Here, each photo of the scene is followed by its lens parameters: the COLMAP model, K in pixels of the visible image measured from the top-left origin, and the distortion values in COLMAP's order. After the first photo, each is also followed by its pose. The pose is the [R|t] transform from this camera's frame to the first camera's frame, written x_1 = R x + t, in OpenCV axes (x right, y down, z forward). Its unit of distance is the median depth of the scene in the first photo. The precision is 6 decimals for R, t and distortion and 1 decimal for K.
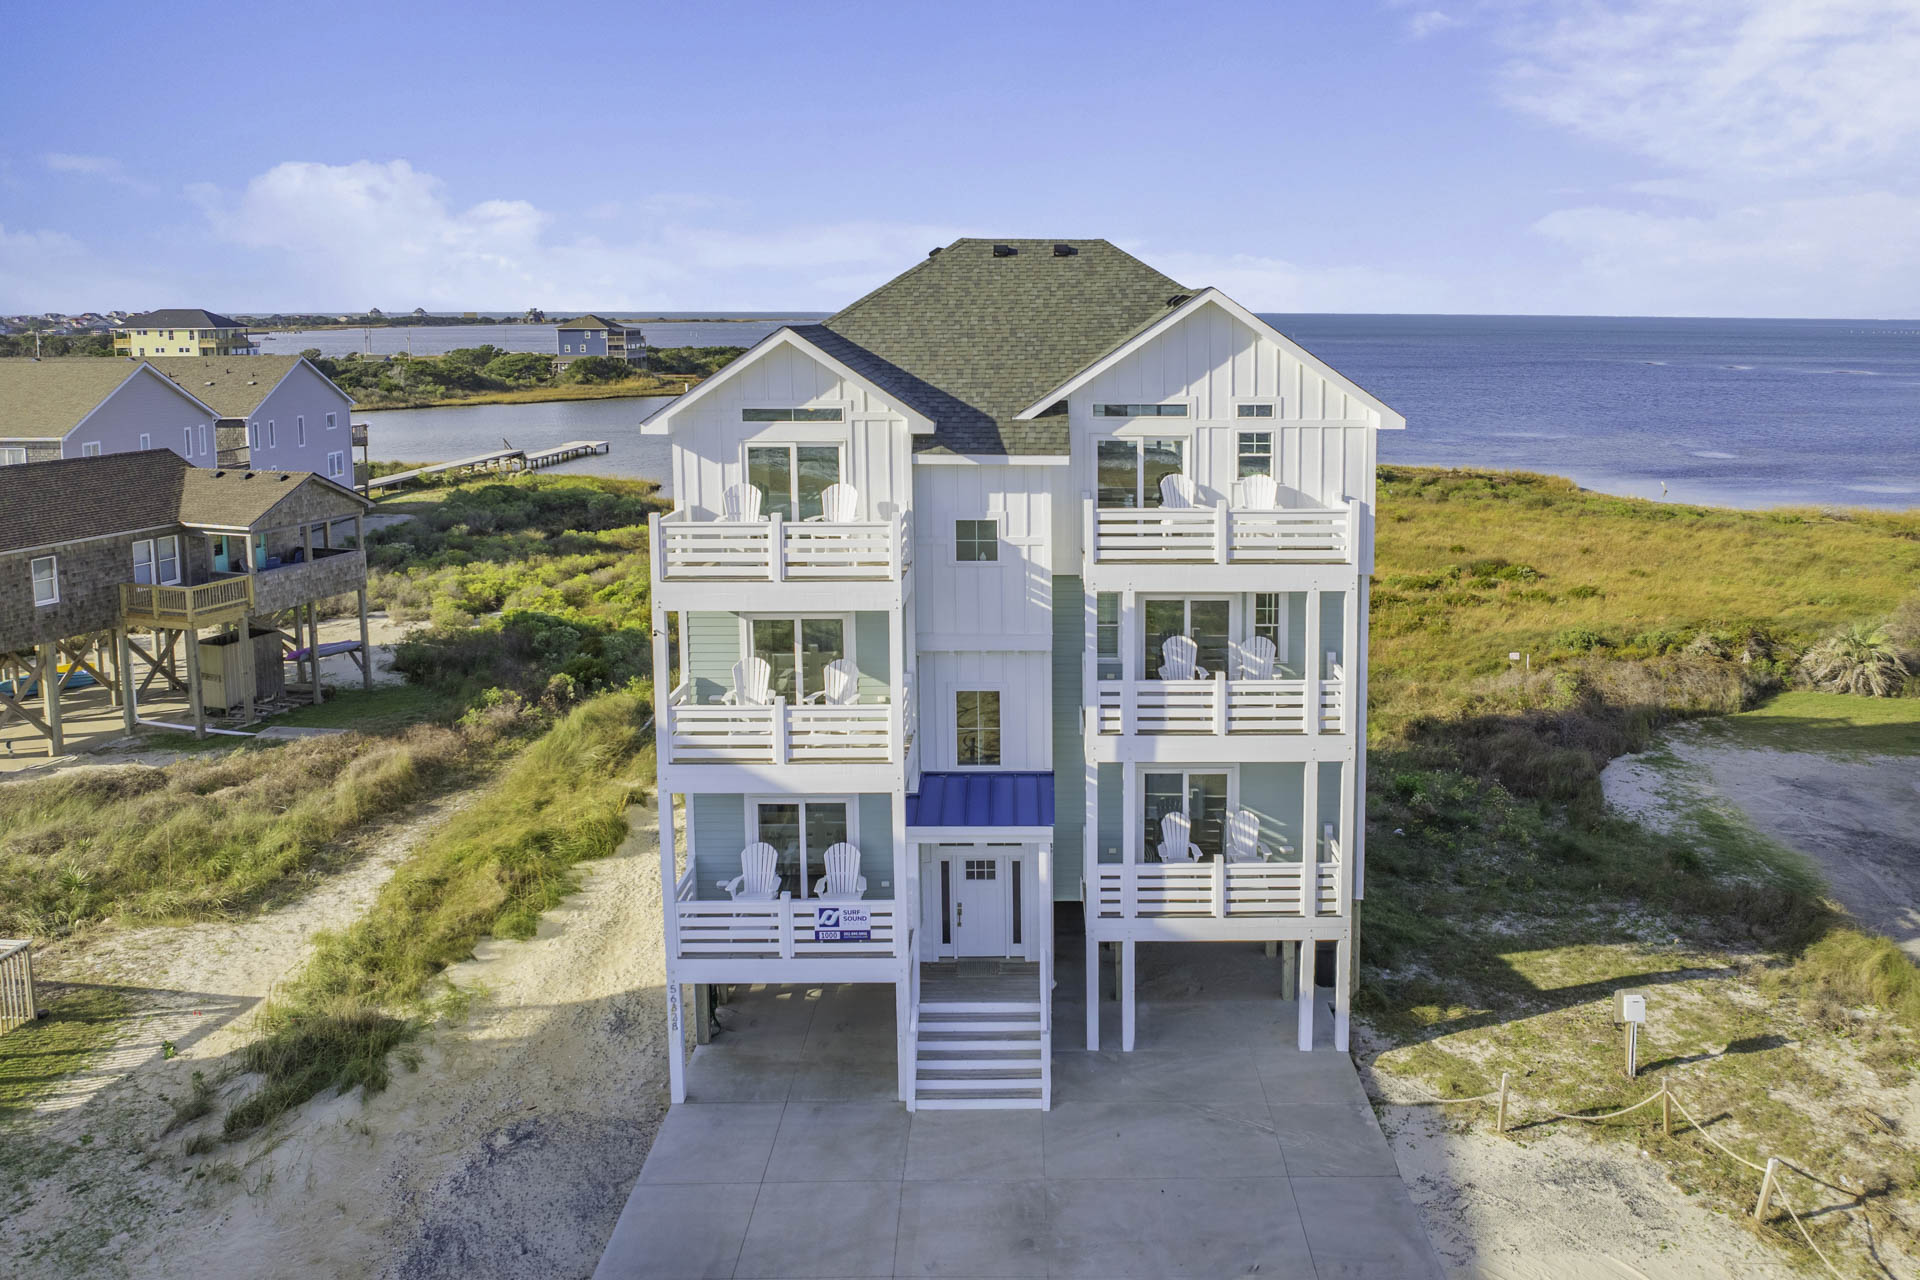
lens RADIAL K [[1396.8, 0, 1009.7], [0, 1396.8, 507.2], [0, 0, 1]] dist [-0.006729, -0.034064]
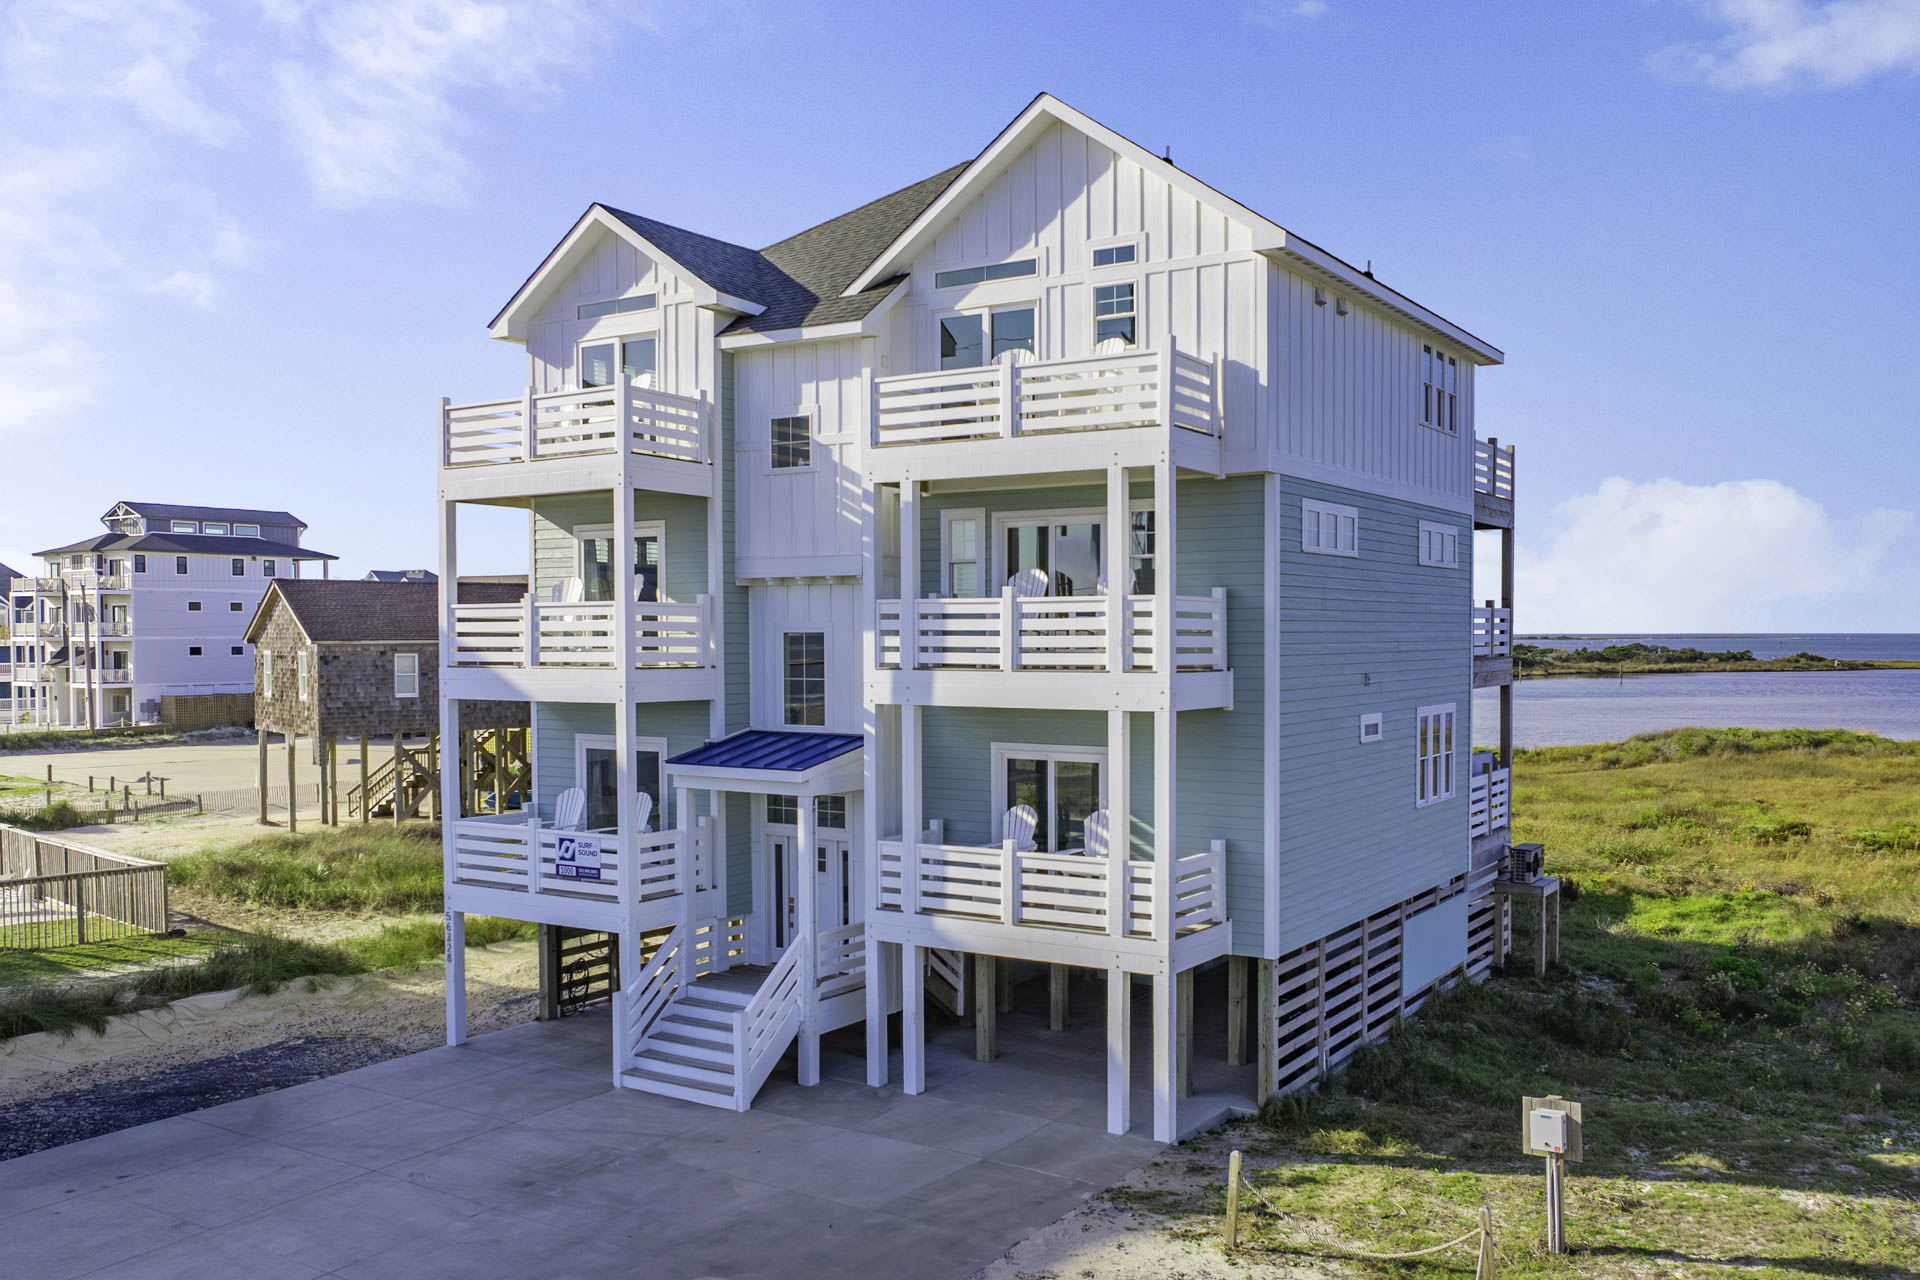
lens RADIAL K [[1552.2, 0, 953.4], [0, 1552.2, 729.9], [0, 0, 1]] dist [-0.031960, -0.007973]
pose [[0.844034, 0.039398, -0.534841, 0.559723], [-0.076389, 0.995961, -0.047183, 0.230741], [0.530822, 0.080680, 0.843634, 0.278801]]
